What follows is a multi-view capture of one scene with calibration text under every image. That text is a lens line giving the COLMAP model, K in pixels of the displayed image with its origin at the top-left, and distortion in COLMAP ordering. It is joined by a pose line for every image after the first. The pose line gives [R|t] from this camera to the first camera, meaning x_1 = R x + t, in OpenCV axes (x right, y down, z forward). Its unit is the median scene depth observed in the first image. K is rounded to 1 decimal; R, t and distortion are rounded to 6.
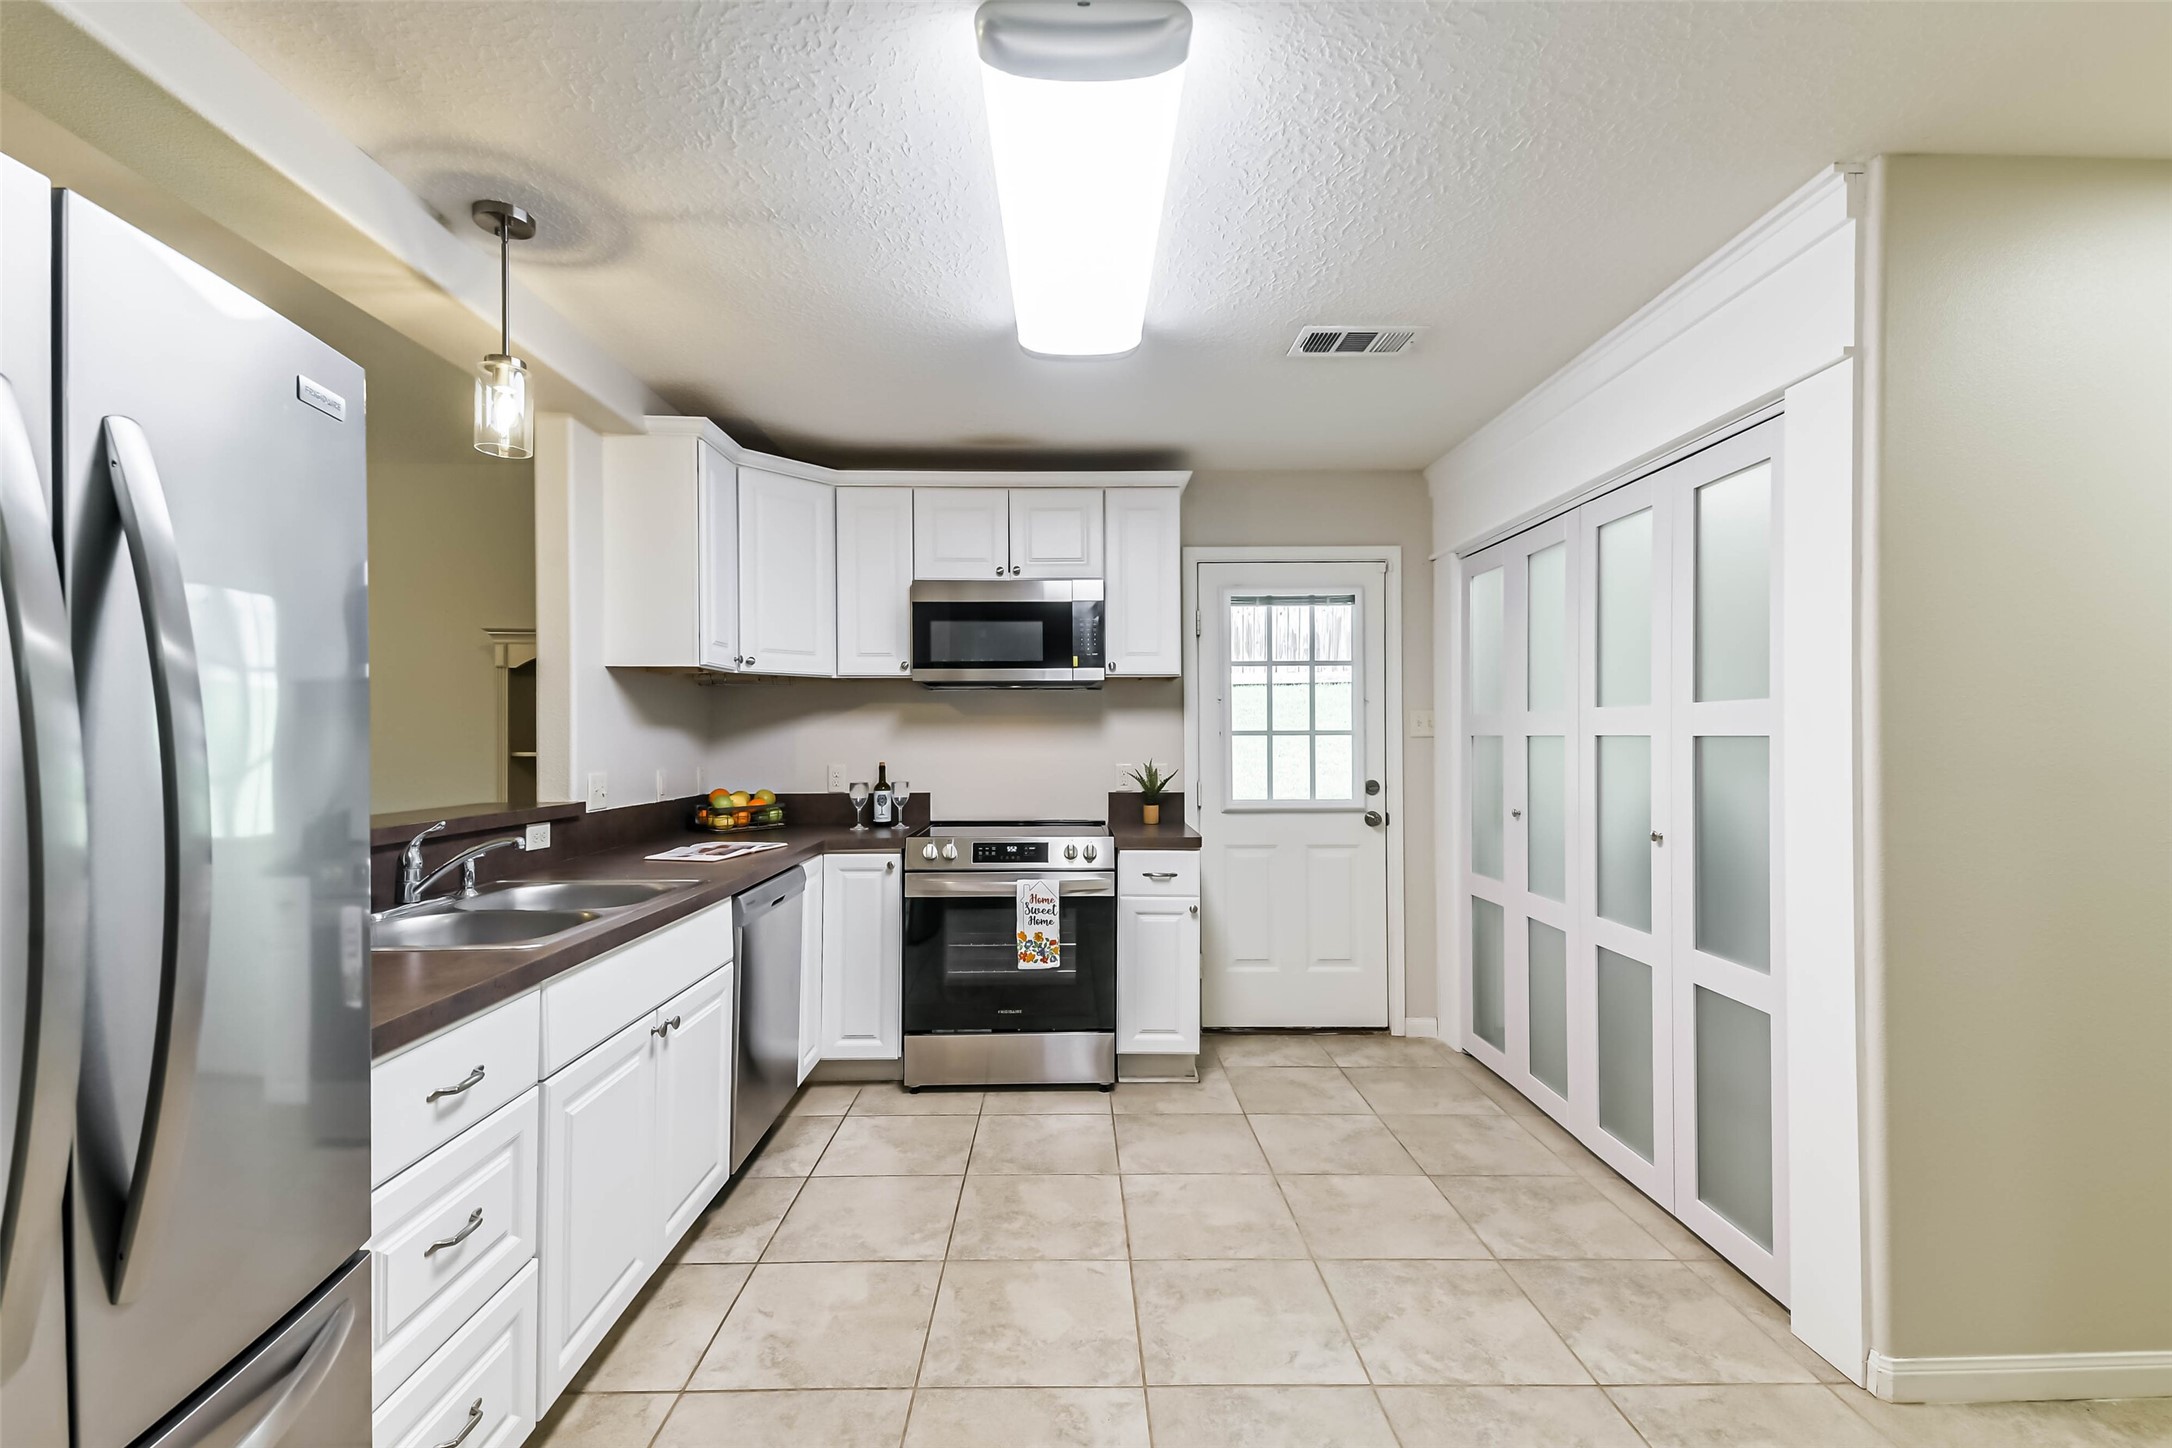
lens RADIAL K [[967.0, 0, 1087.6], [0, 967.0, 739.6], [0, 0, 1]] dist [0.076519, -0.044278]
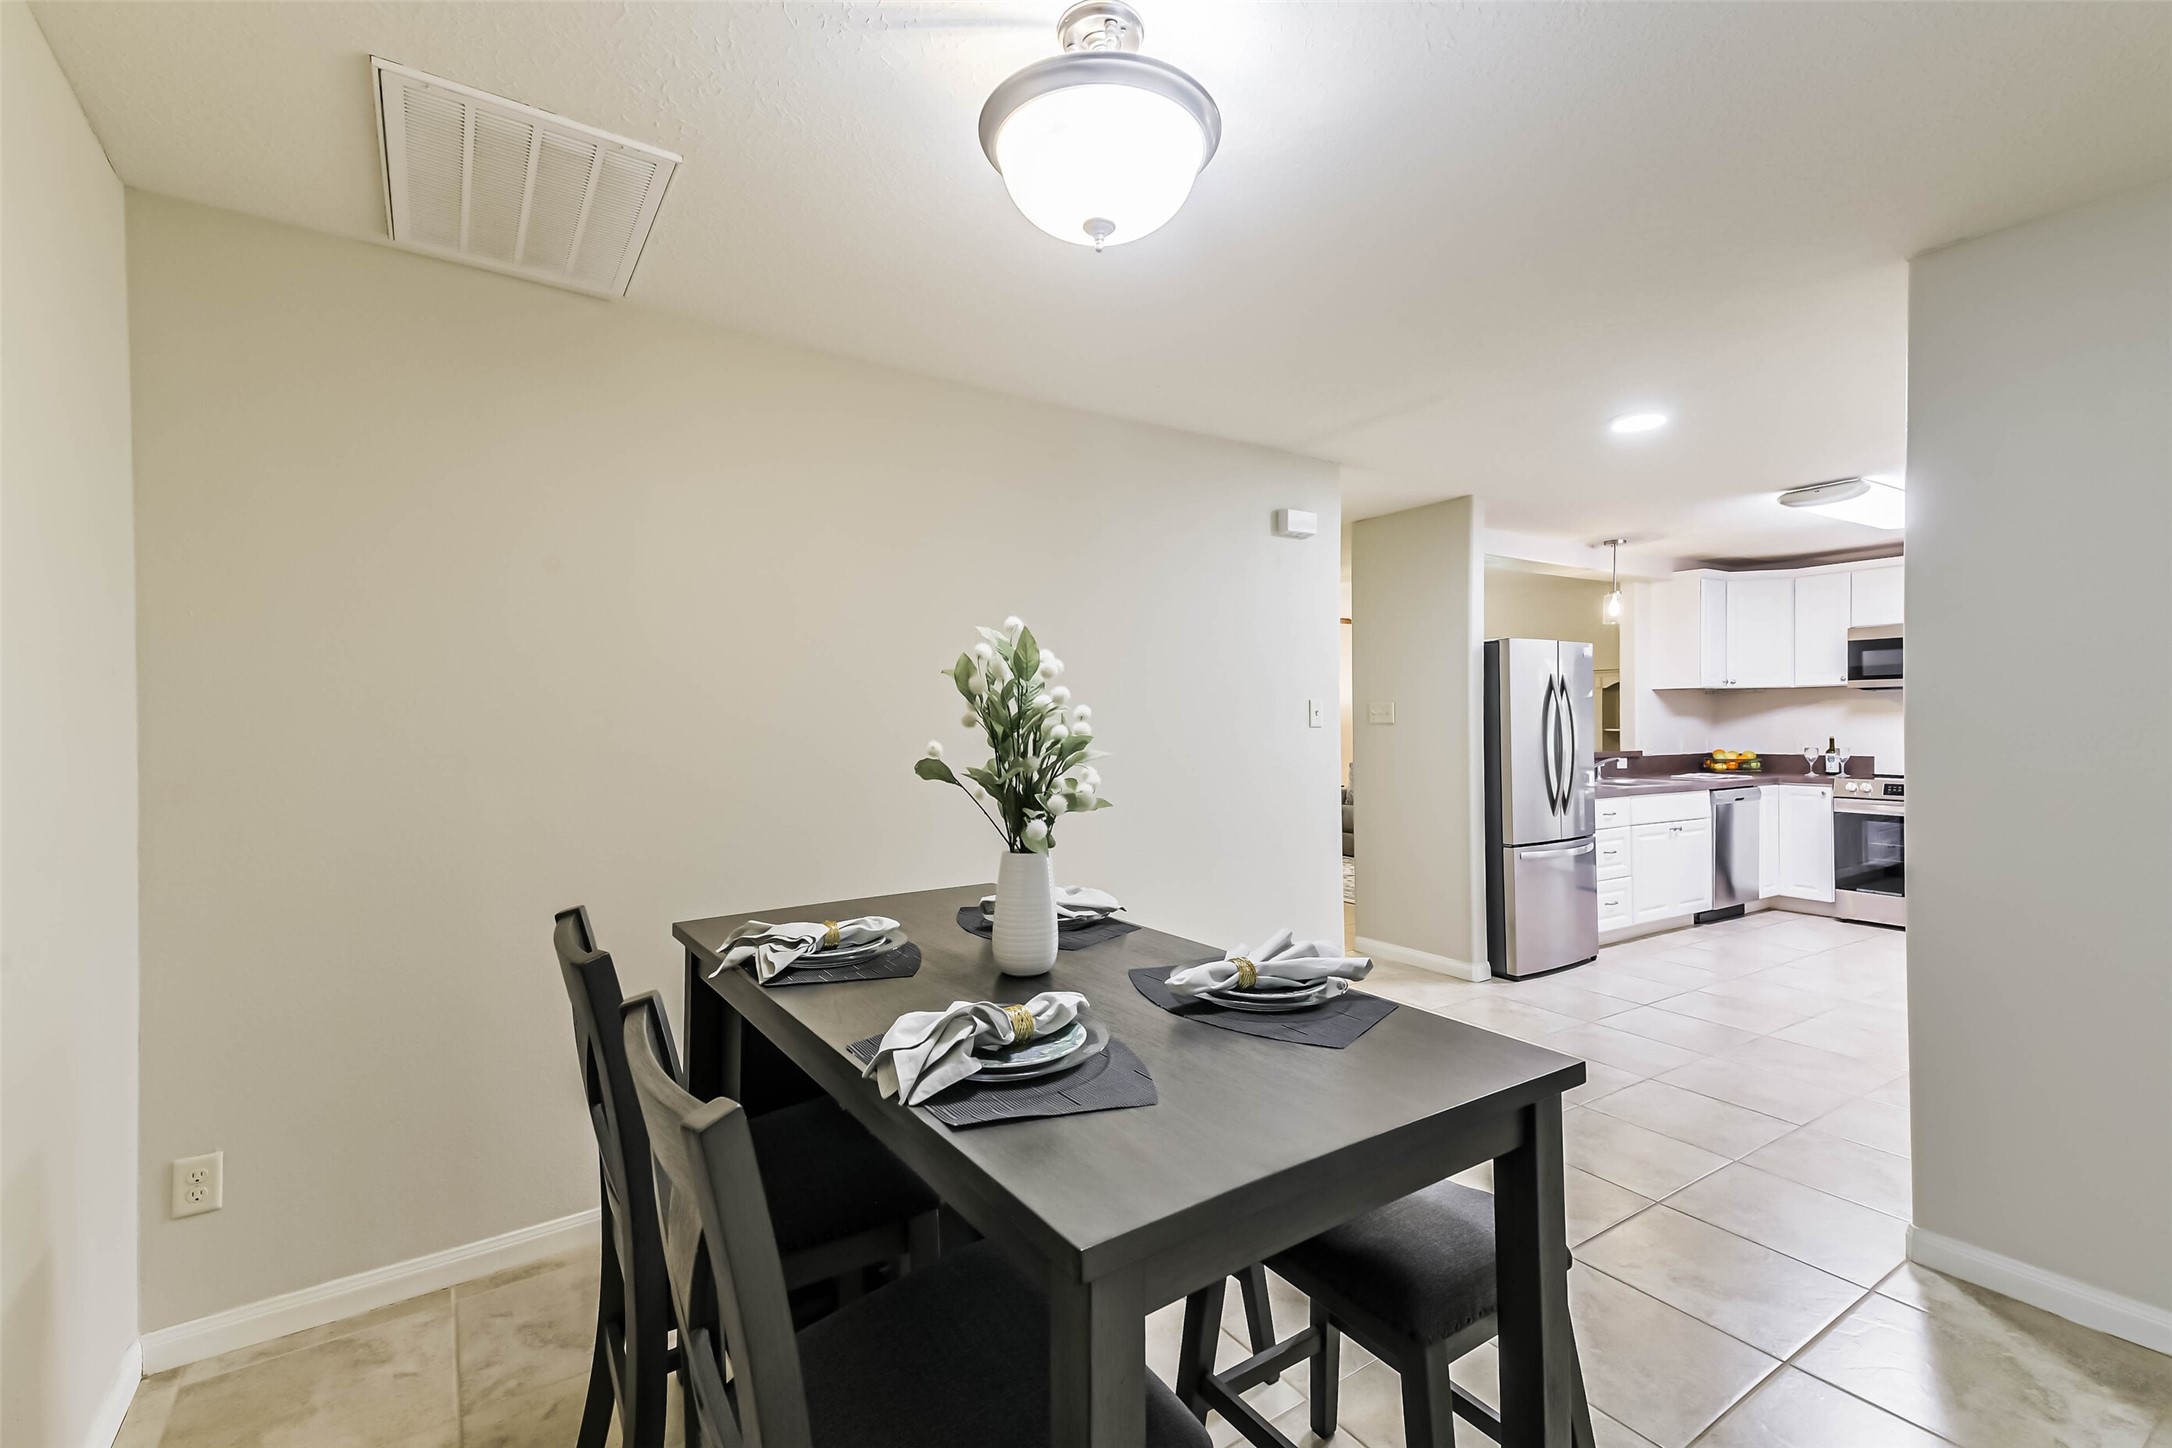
lens RADIAL K [[955.1, 0, 1091.4], [0, 955.1, 727.9], [0, 0, 1]] dist [0.086848, -0.000044]
pose [[0.544616, 0.004759, -0.838672, 0.607374], [0.002761, 0.999968, 0.007467, -0.008434], [0.838681, -0.006383, 0.544586, -1.132471]]
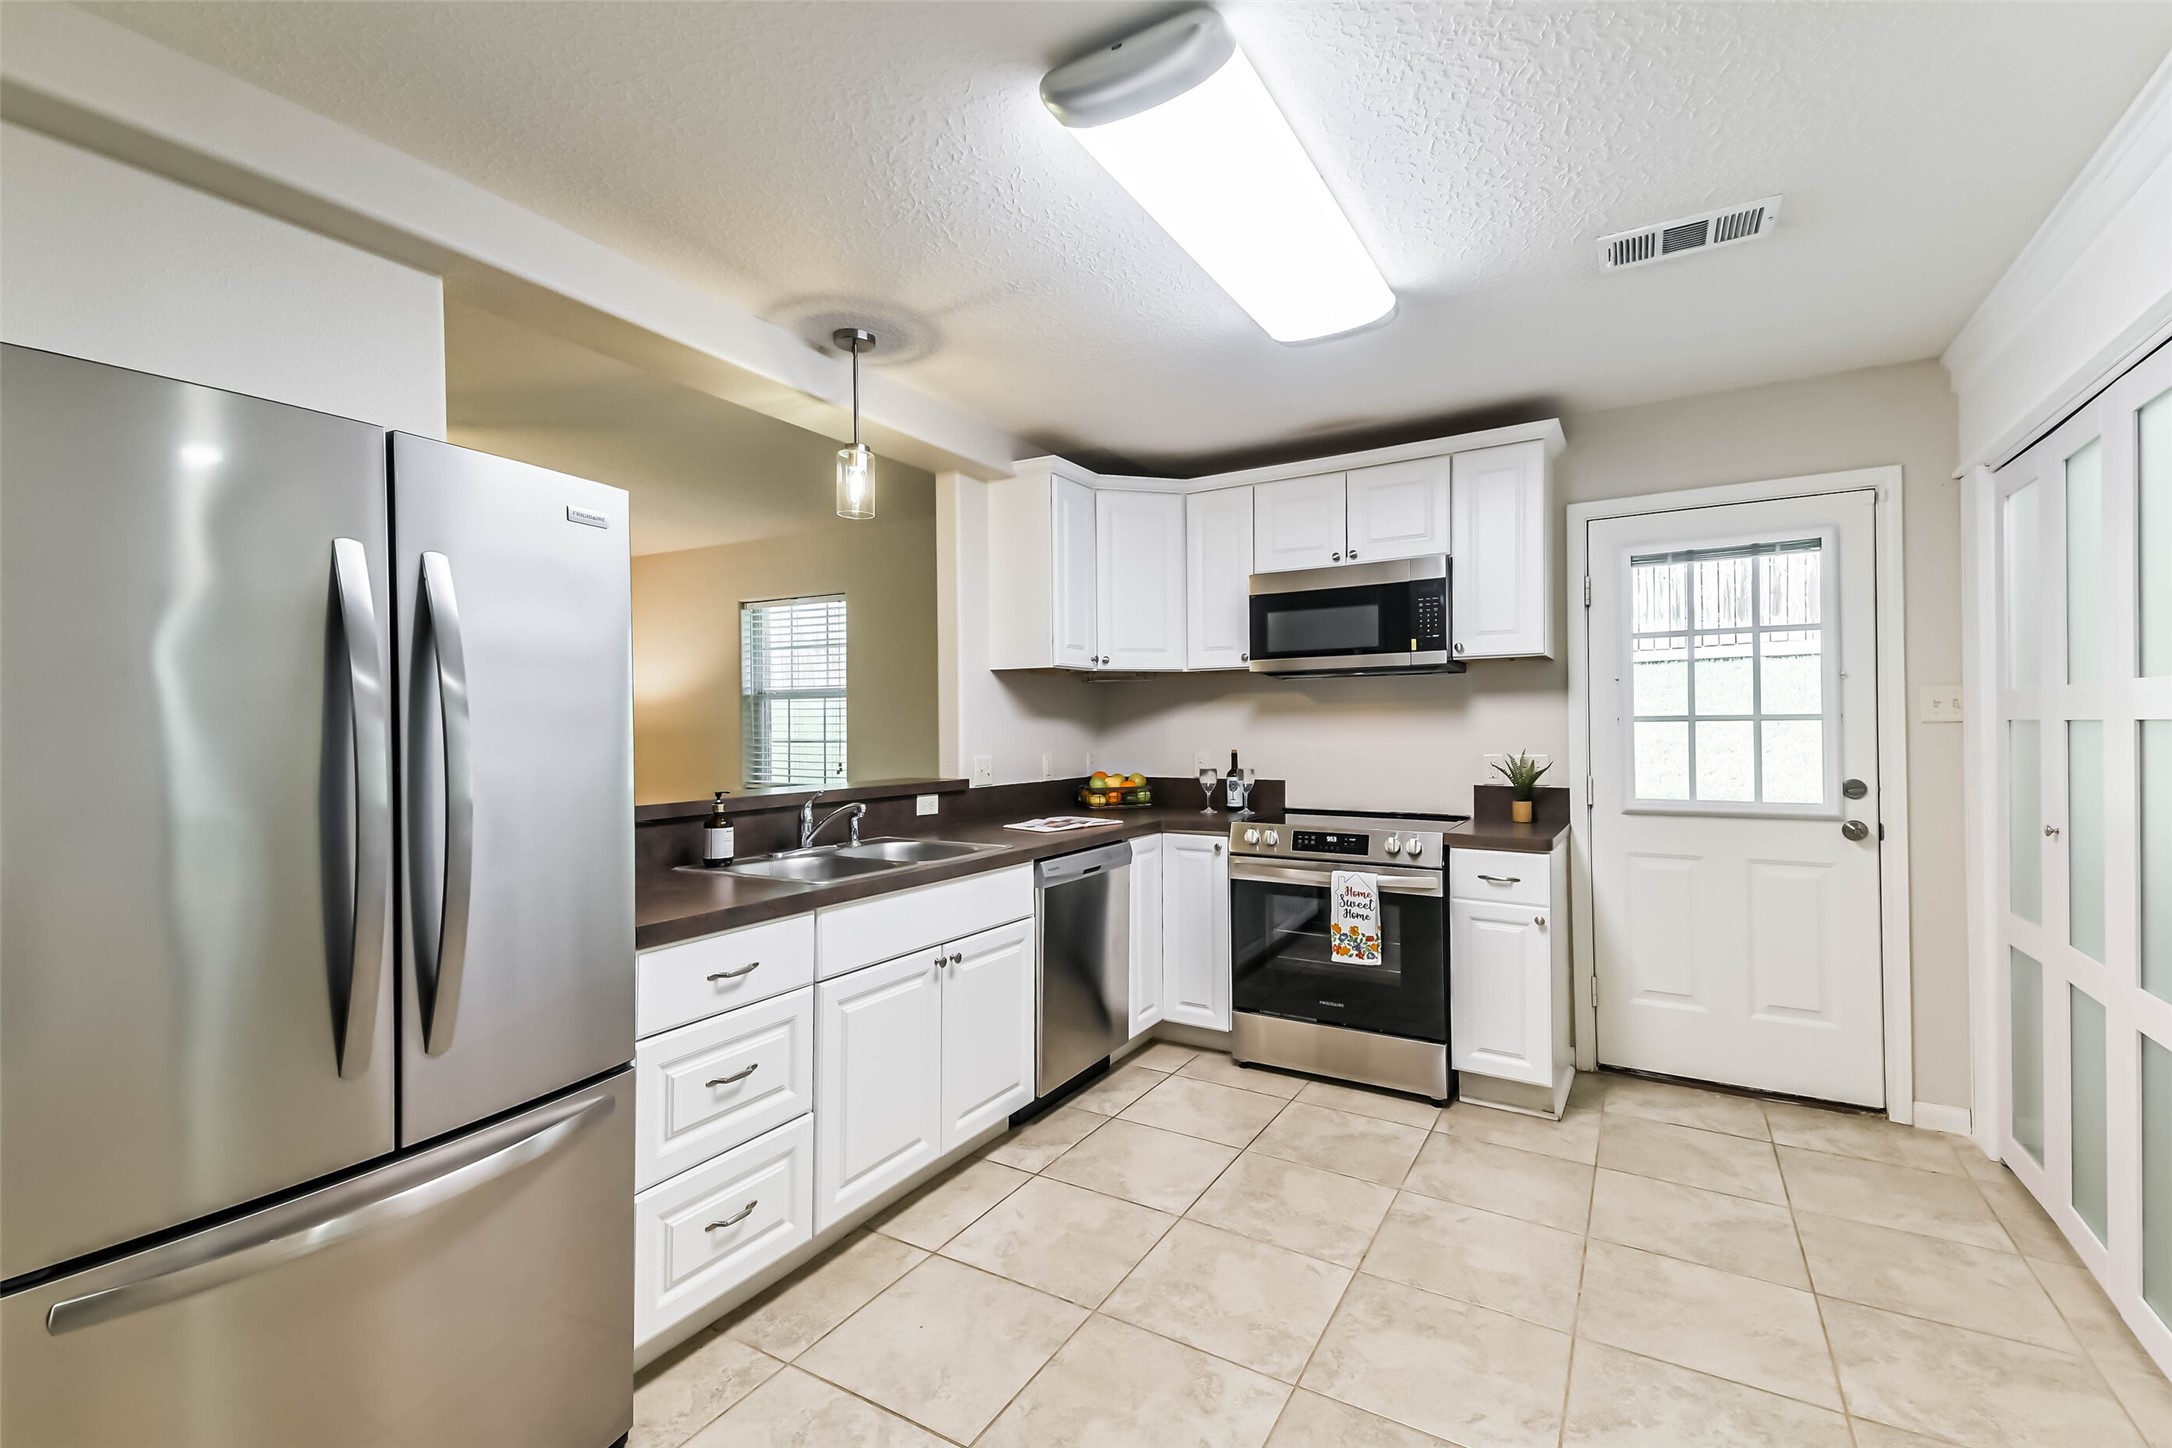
lens RADIAL K [[964.3, 0, 1085.9], [0, 964.3, 728.4], [0, 0, 1]] dist [0.089647, -0.043174]
pose [[0.850400, -0.003313, -0.526127, 0.230120], [0.004297, 0.999991, 0.000648, -0.001395], [0.526120, -0.002812, 0.850406, 0.028343]]
